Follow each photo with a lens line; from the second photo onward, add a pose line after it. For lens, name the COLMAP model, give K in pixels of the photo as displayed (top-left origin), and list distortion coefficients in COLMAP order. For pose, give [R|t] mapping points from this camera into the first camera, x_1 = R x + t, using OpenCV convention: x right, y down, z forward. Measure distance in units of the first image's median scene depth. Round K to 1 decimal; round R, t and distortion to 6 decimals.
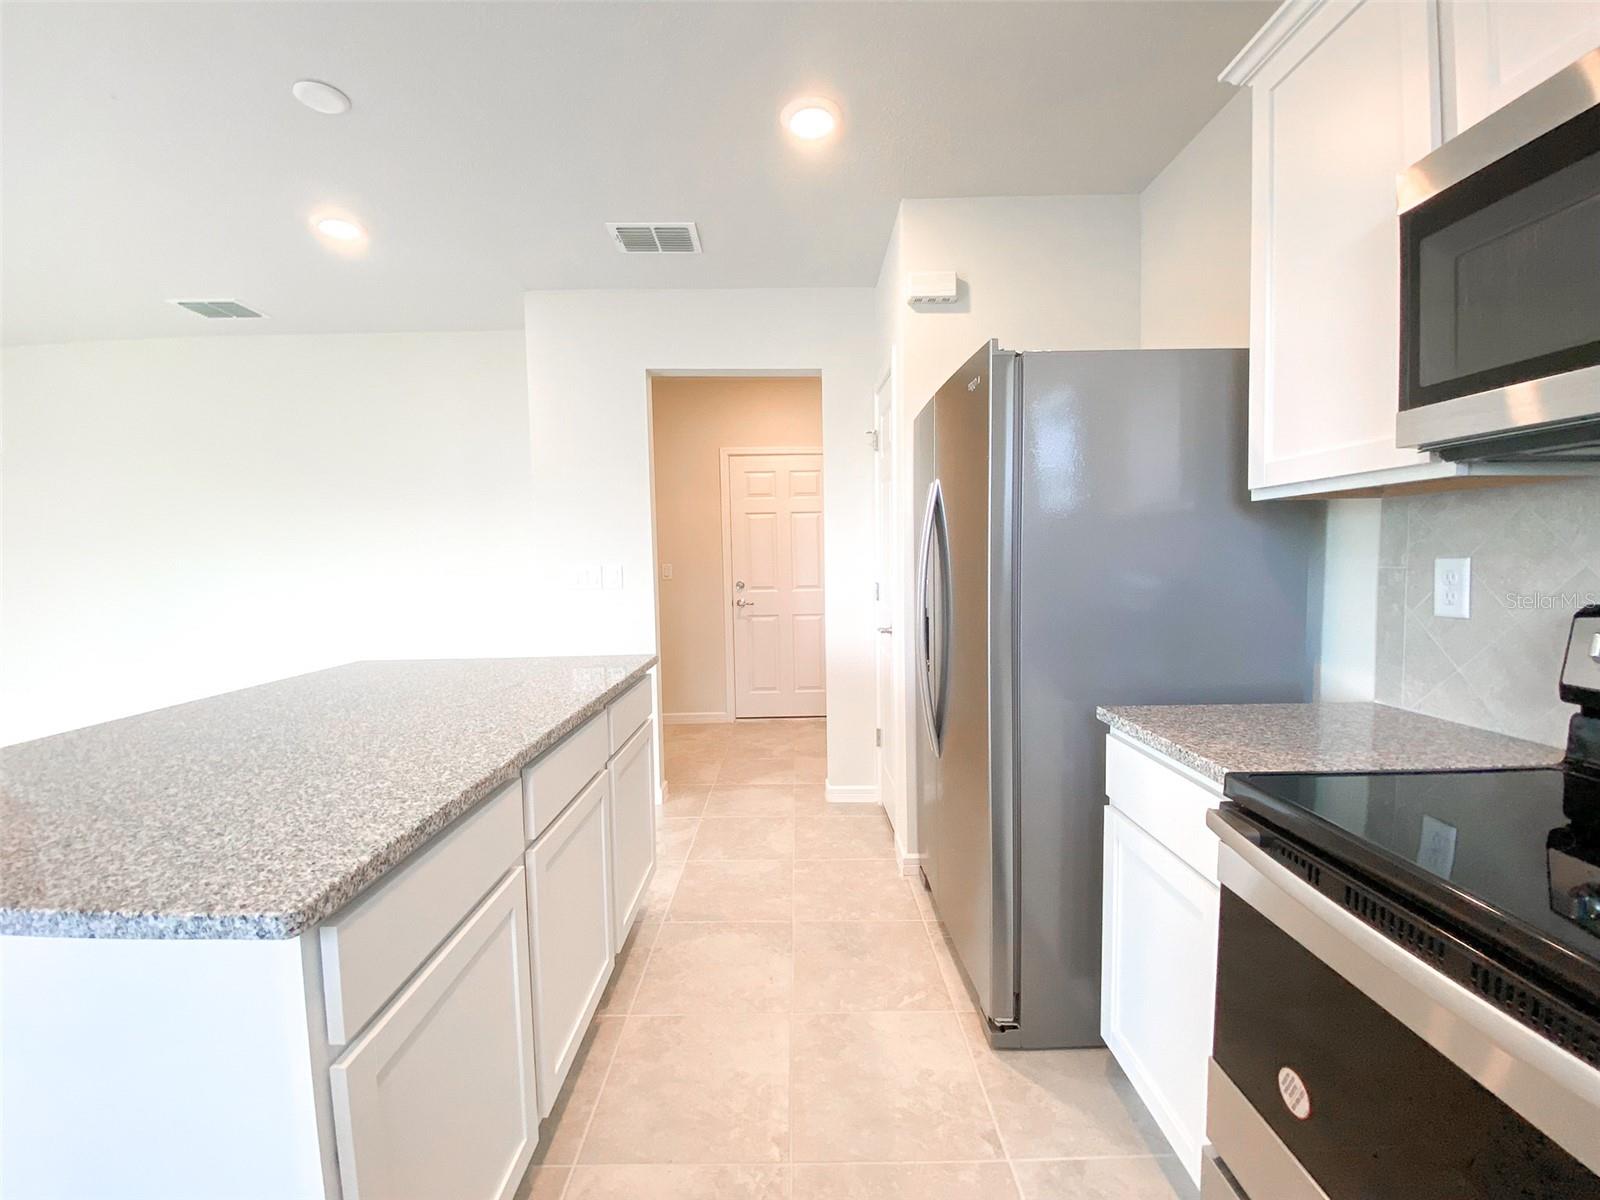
lens RADIAL K [[644.5, 0, 795.0], [0, 644.5, 594.9], [0, 0, 1]] dist [0.013812, -0.020975]
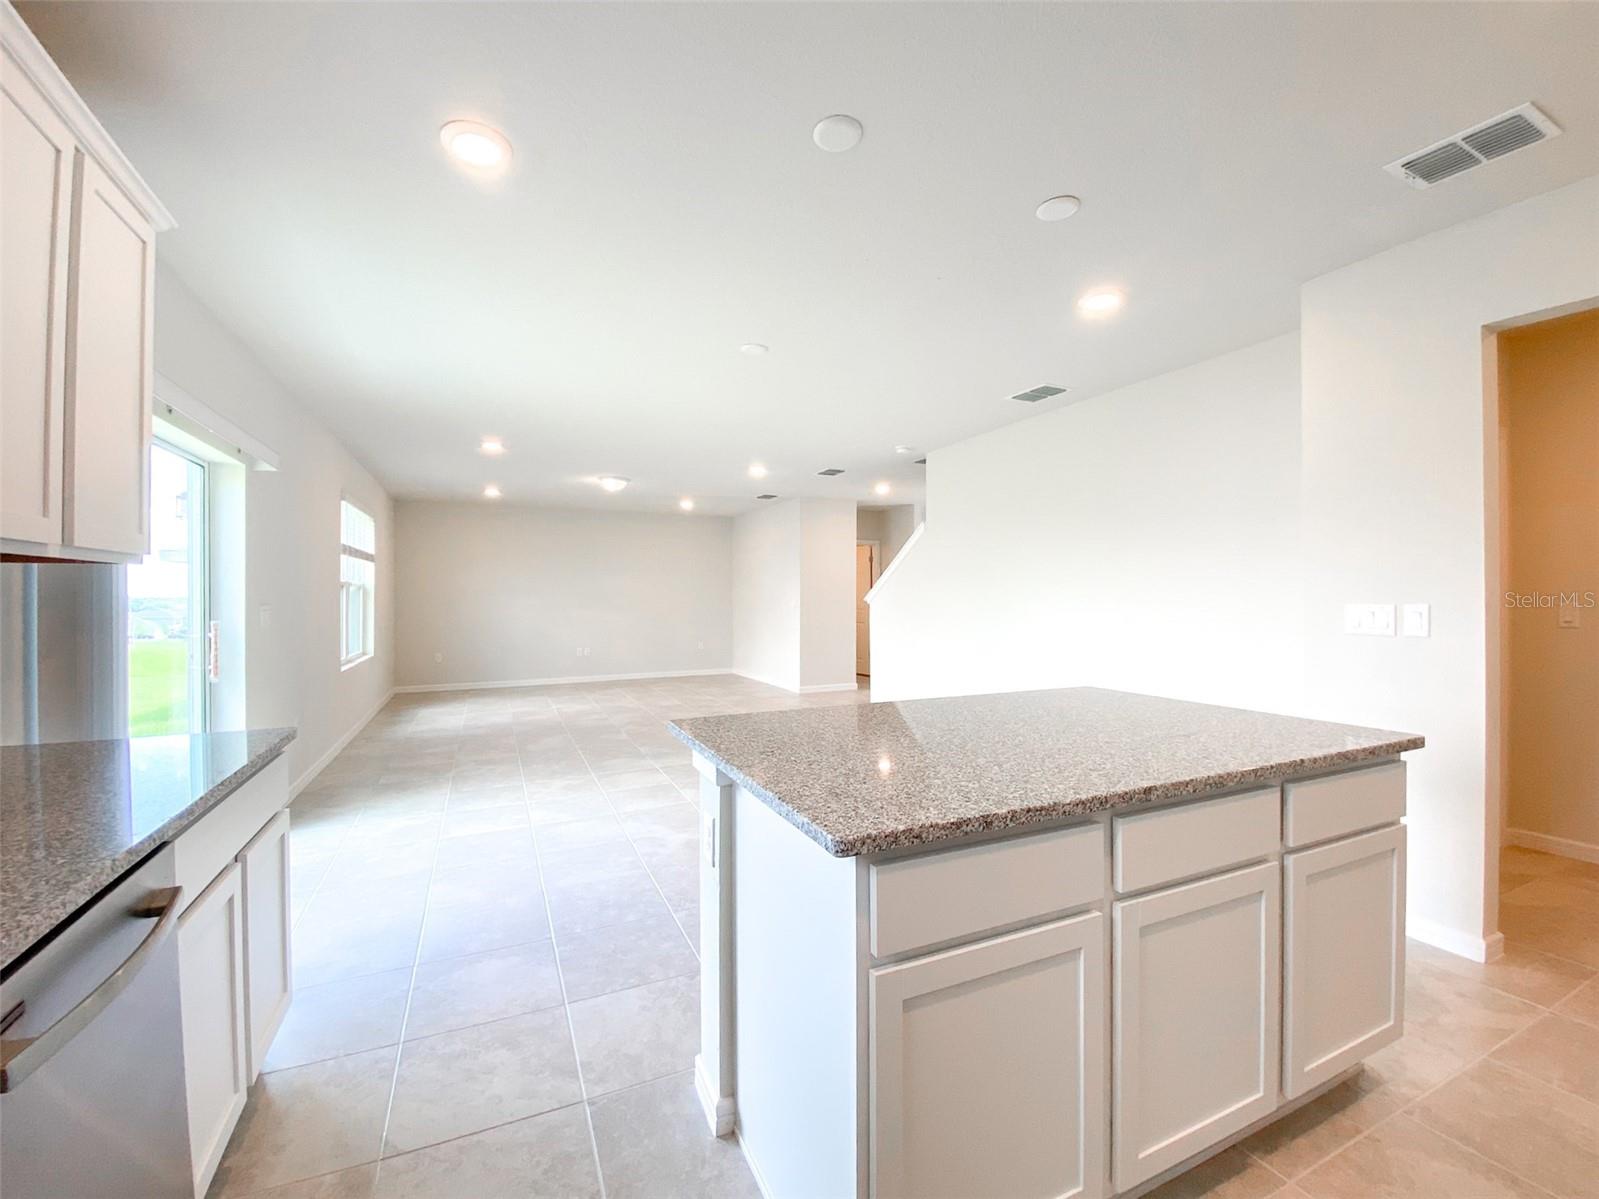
lens RADIAL K [[642.7, 0, 767.9], [0, 642.7, 596.4], [0, 0, 1]] dist [-0.000547, -0.010518]
pose [[0.394621, 0.017583, -0.918676, 0.353159], [-0.058502, 0.998269, -0.006023, -0.037623], [0.916980, 0.056121, 0.394967, 0.151781]]
